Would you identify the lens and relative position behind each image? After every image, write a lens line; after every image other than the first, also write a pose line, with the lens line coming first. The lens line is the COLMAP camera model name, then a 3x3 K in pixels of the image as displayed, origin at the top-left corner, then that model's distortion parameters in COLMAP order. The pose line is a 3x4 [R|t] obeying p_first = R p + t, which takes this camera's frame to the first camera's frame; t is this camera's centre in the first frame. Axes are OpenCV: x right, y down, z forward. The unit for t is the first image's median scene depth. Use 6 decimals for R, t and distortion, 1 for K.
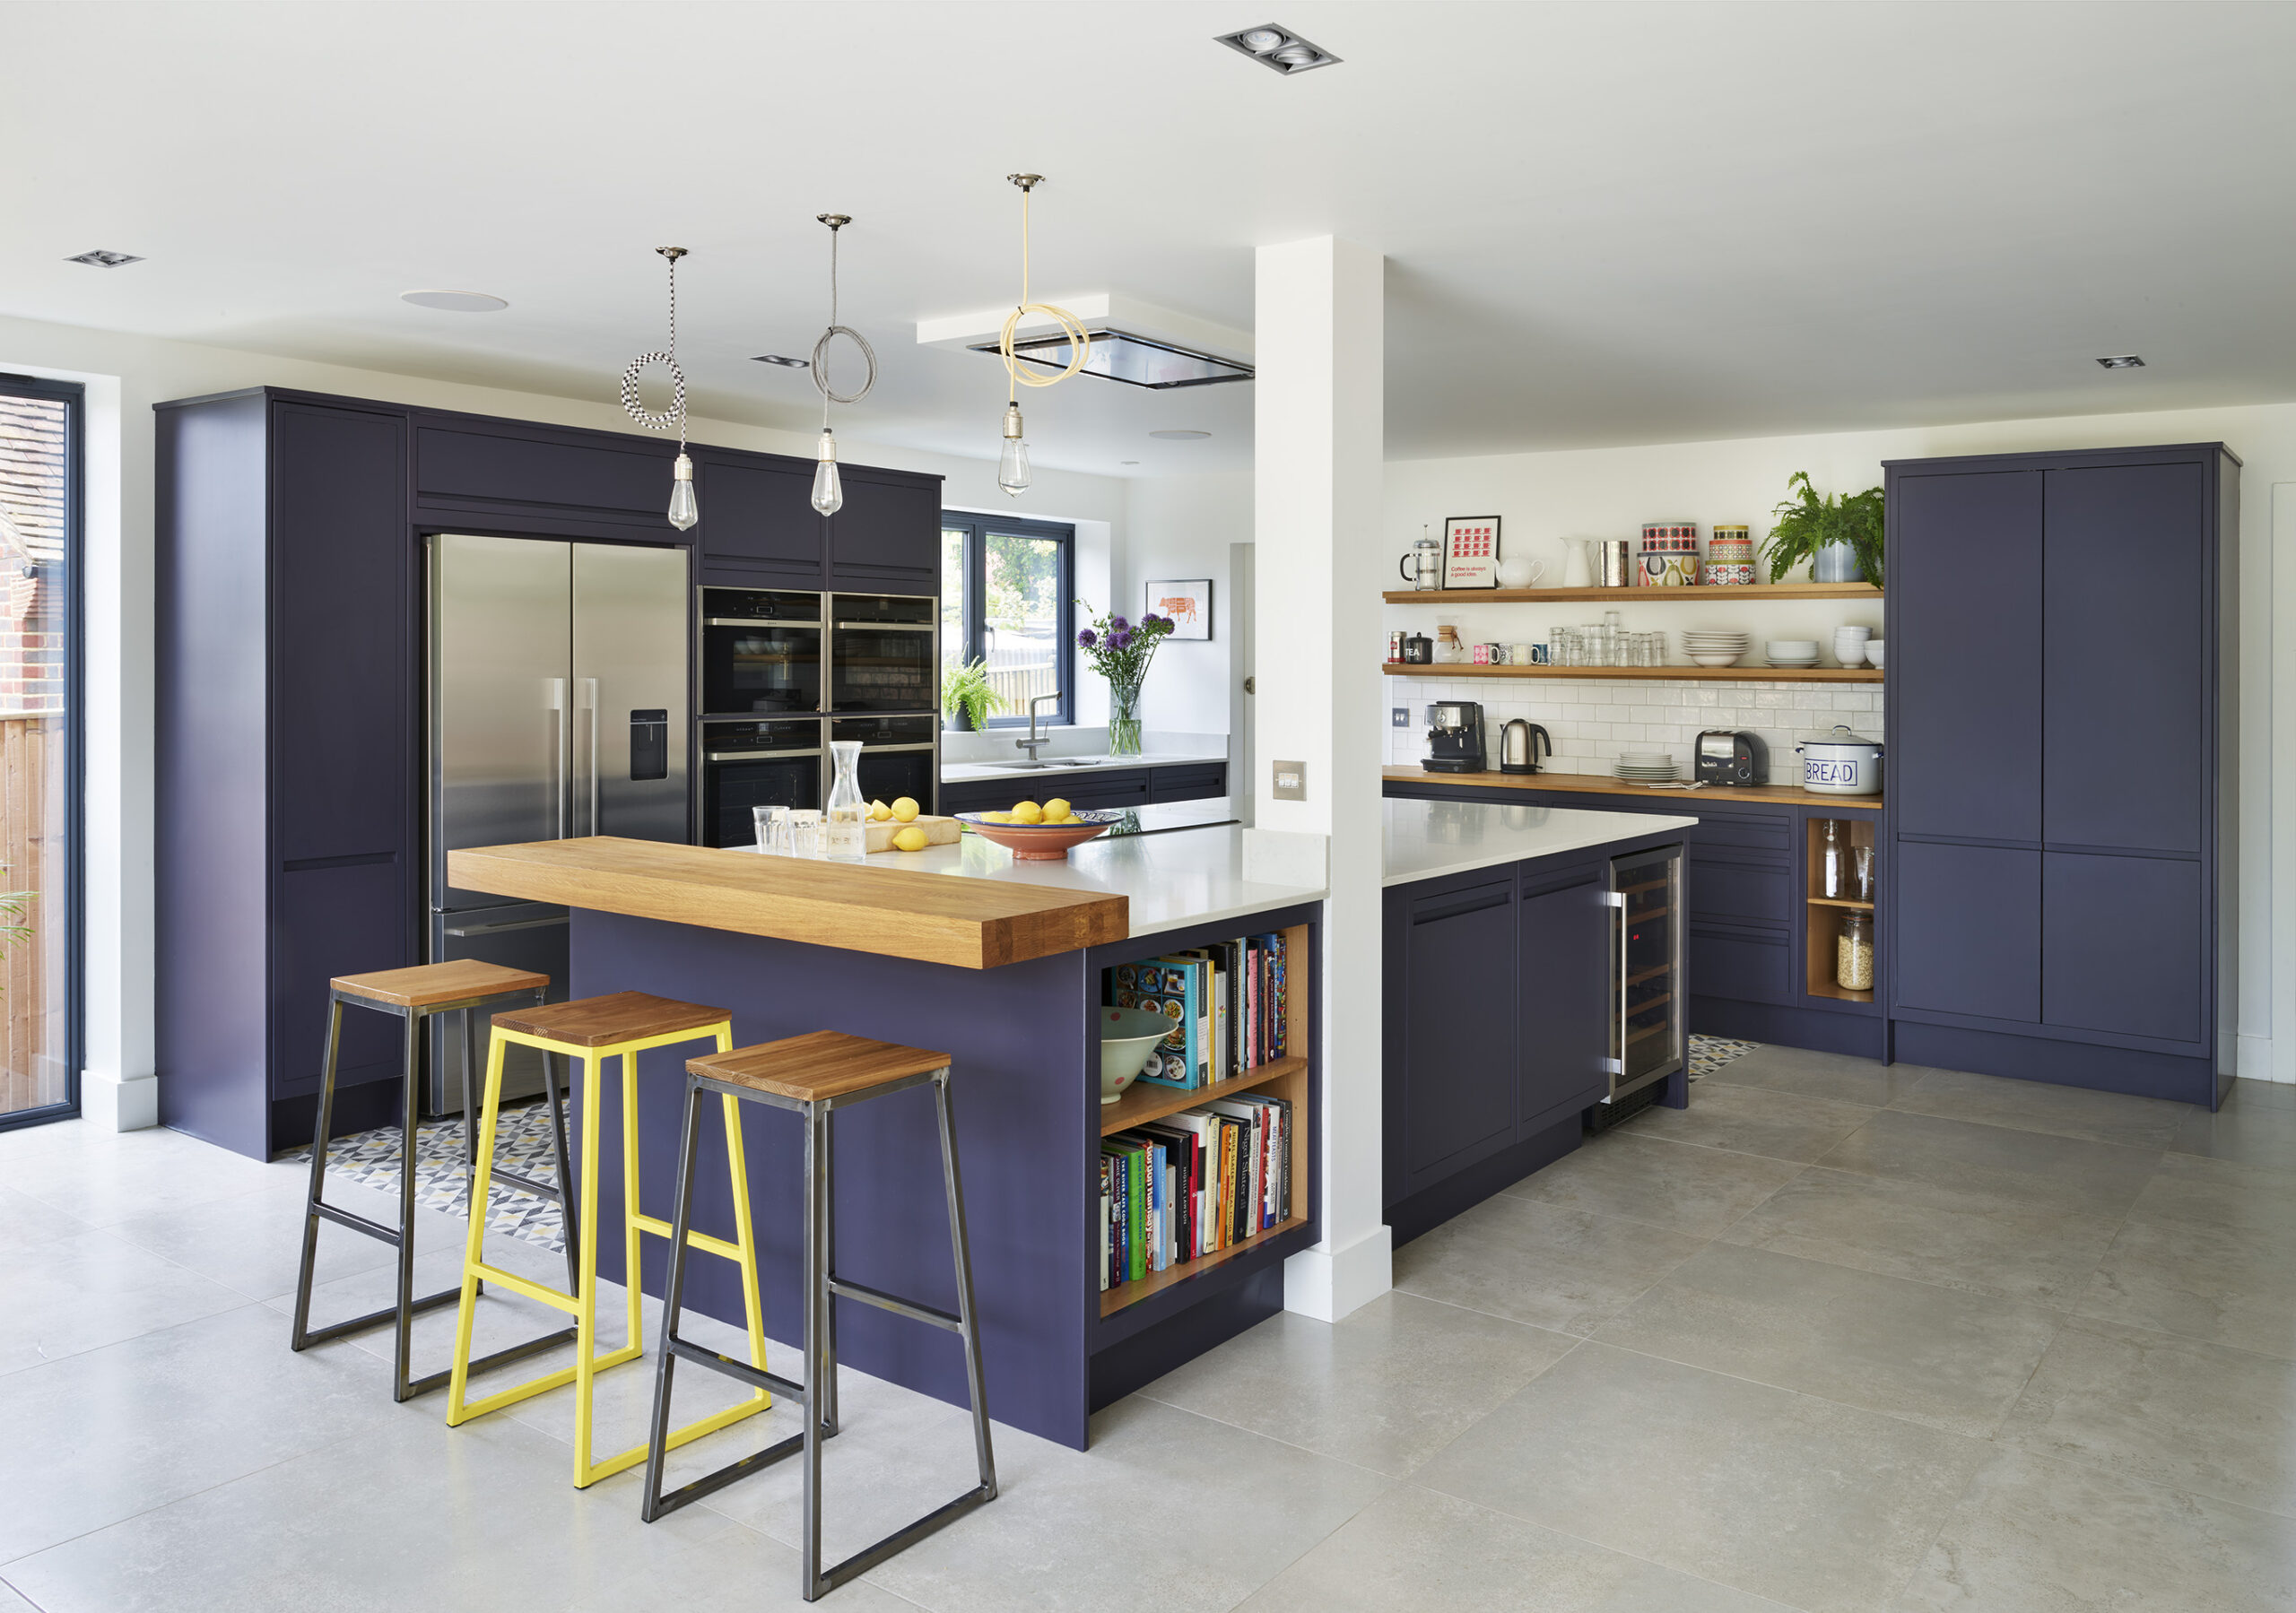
lens RADIAL K [[1752.5, 0, 1176.2], [0, 1752.5, 708.4], [0, 0, 1]] dist [-0.002048, 0.000127]
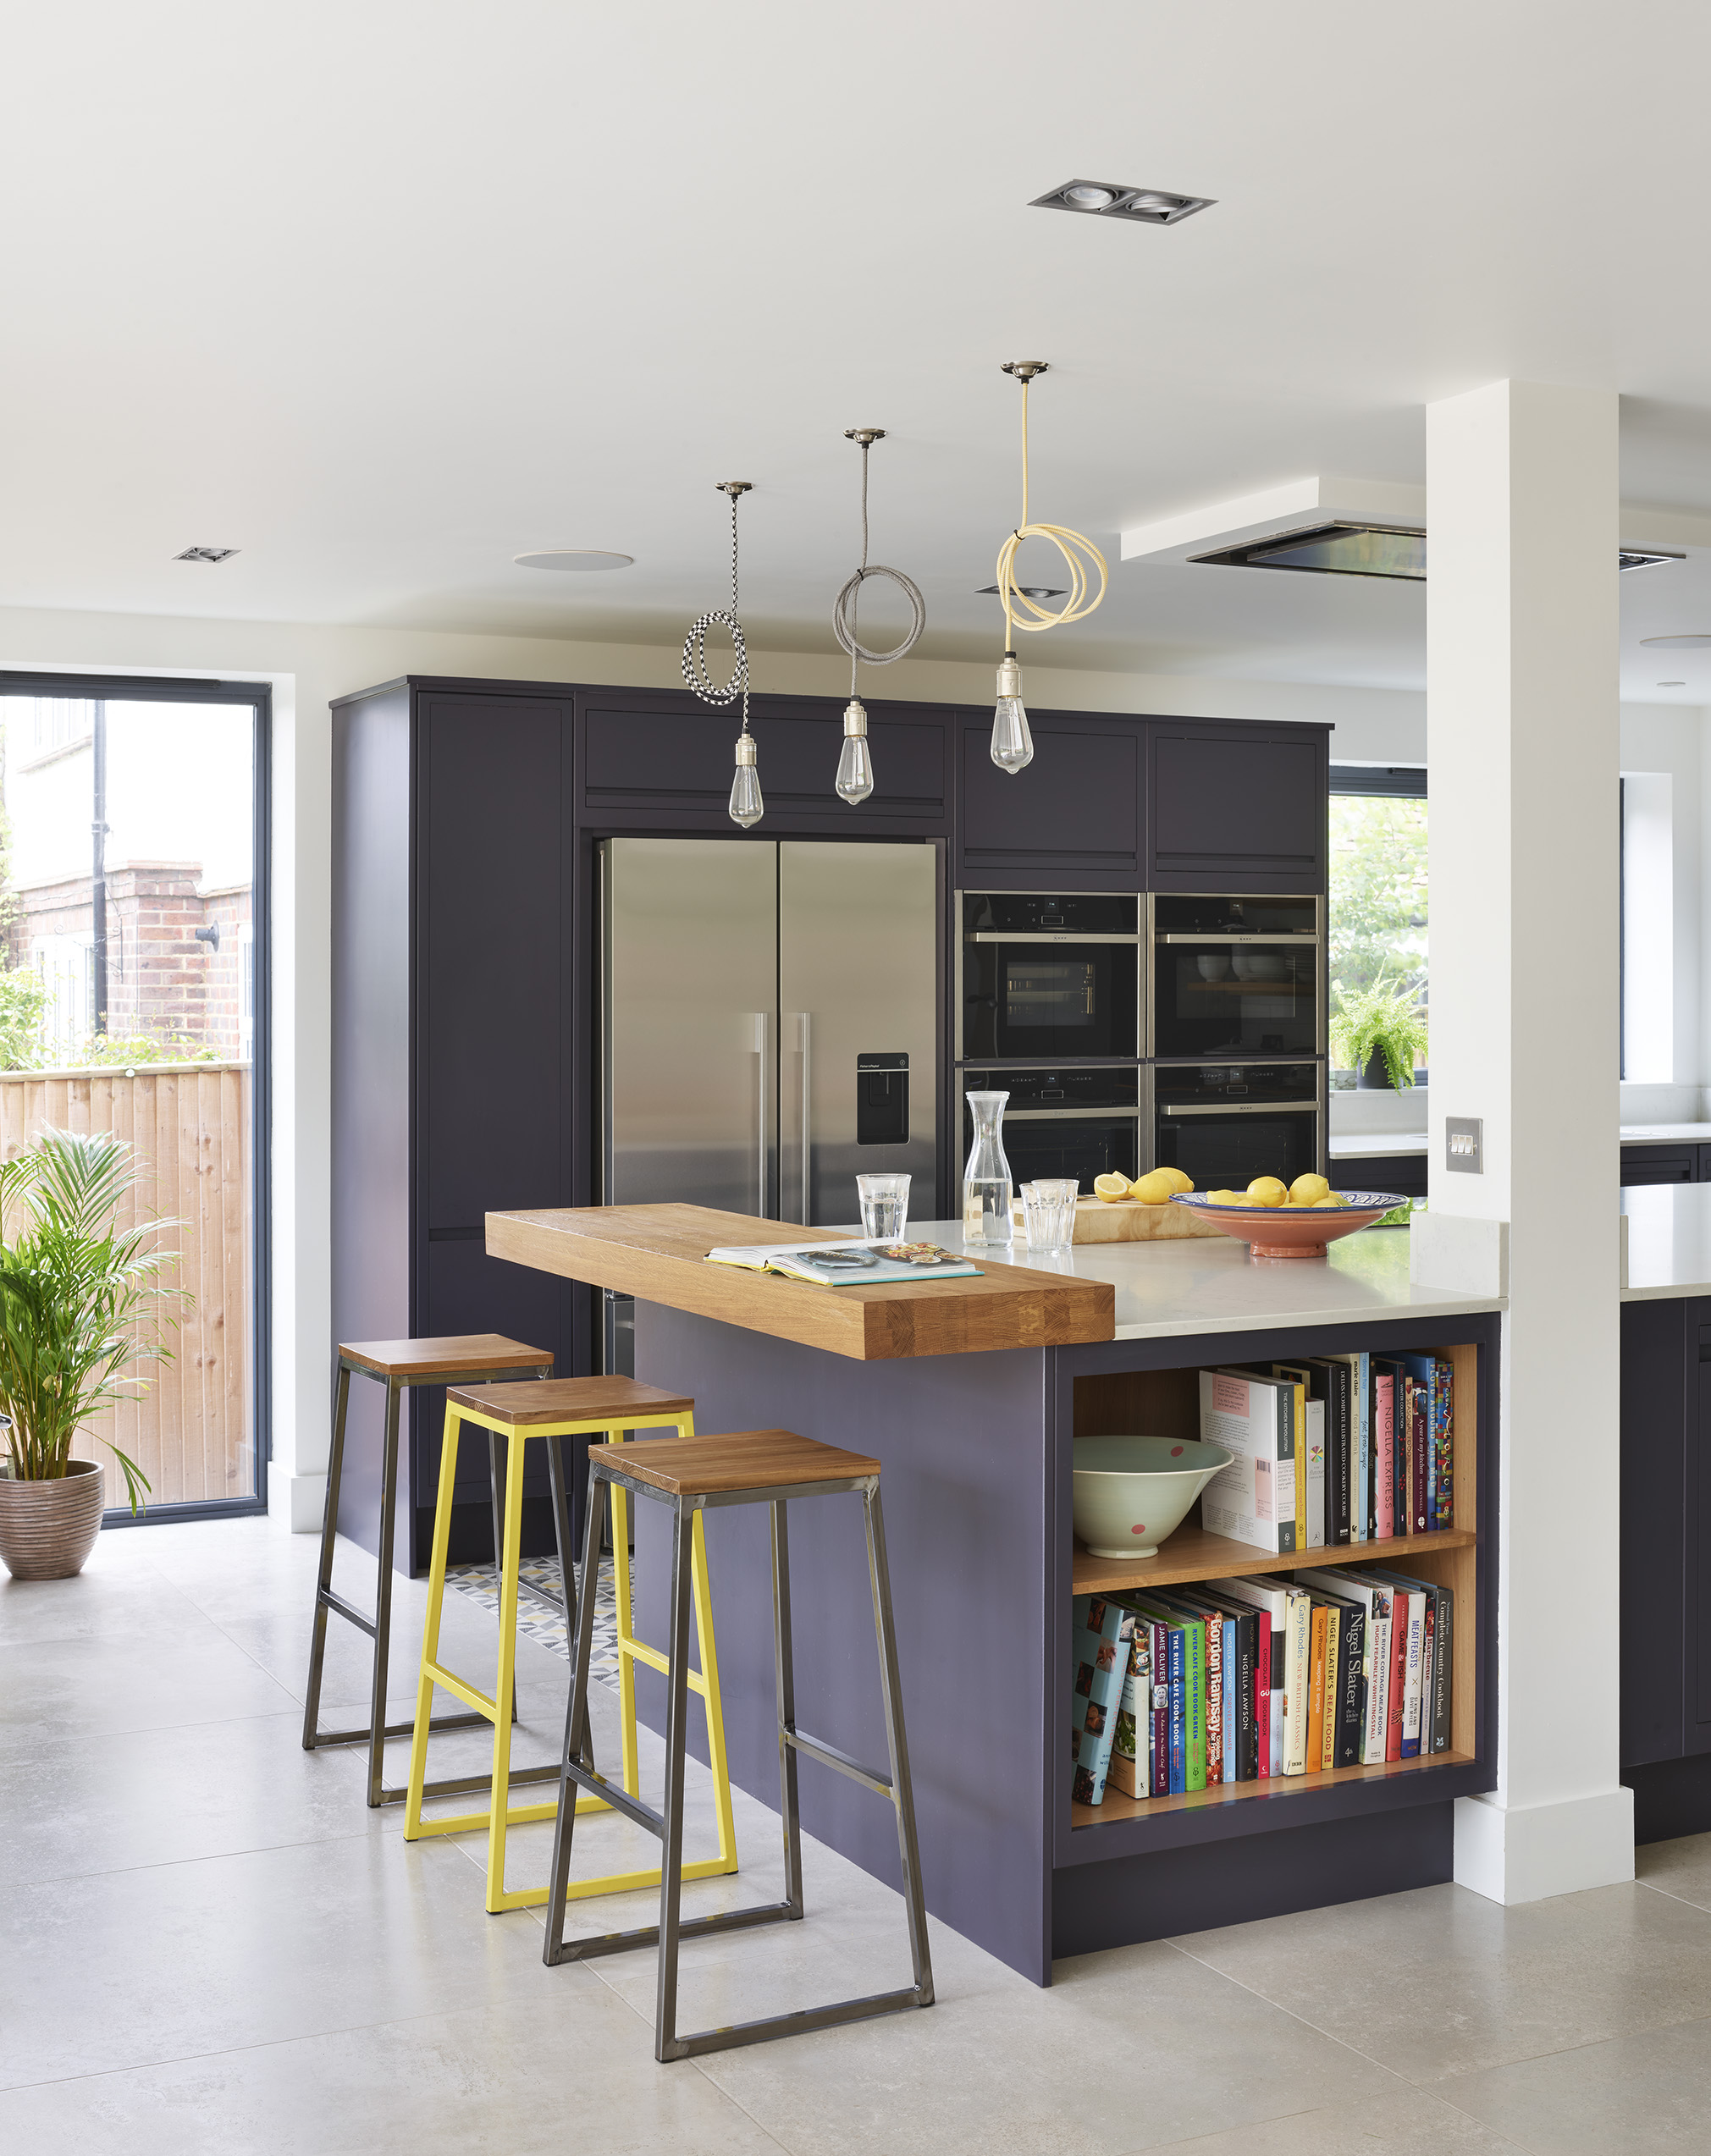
lens RADIAL K [[2685.2, 0, 855.5], [0, 2685.2, 1078.0], [0, 0, 1]] dist [-0.024885, 0.028850]
pose [[0.889370, 0.003057, -0.457178, 0.334088], [-0.000729, 0.999986, 0.005268, 0.007789], [0.457187, -0.004352, 0.889360, -0.085182]]
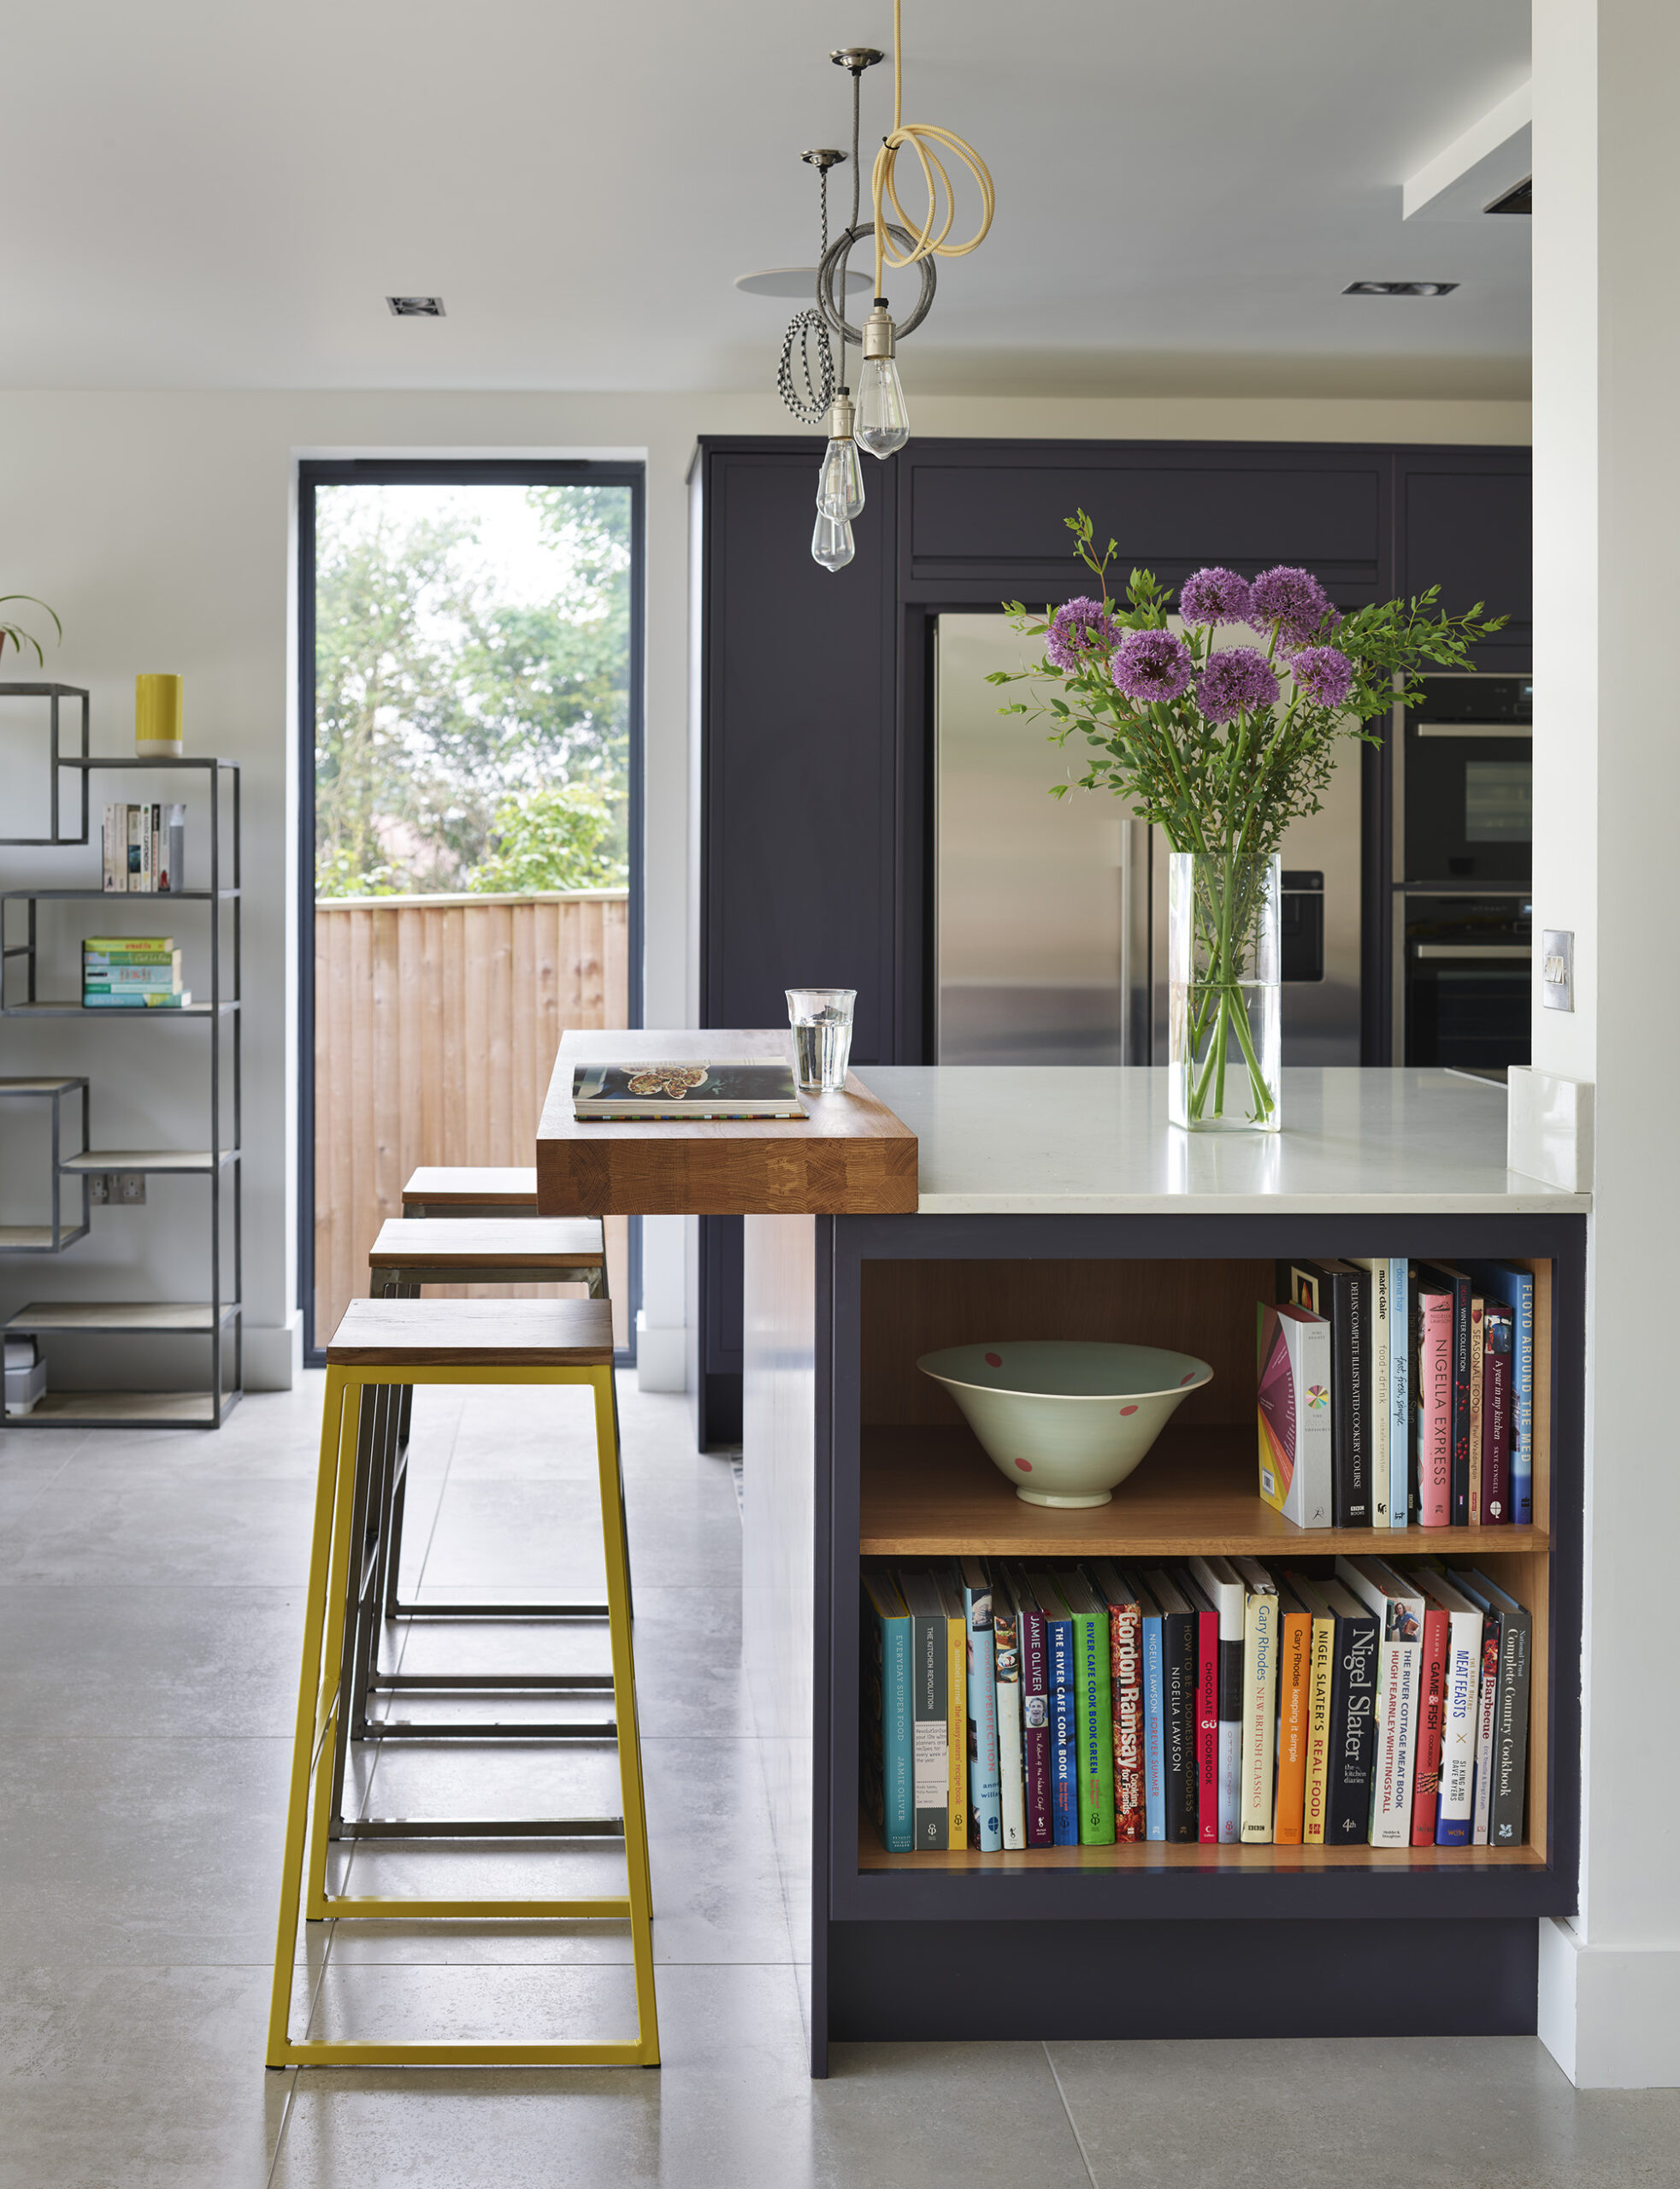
lens RADIAL K [[2734.3, 0, 673.5], [0, 2734.3, 905.7], [0, 0, 1]] dist [-0.006133, 0.002000]
pose [[0.614587, 0.010575, -0.788778, 0.500944], [-0.019531, 0.999808, -0.001813, 0.028310], [0.788608, 0.016520, 0.614675, 0.313386]]
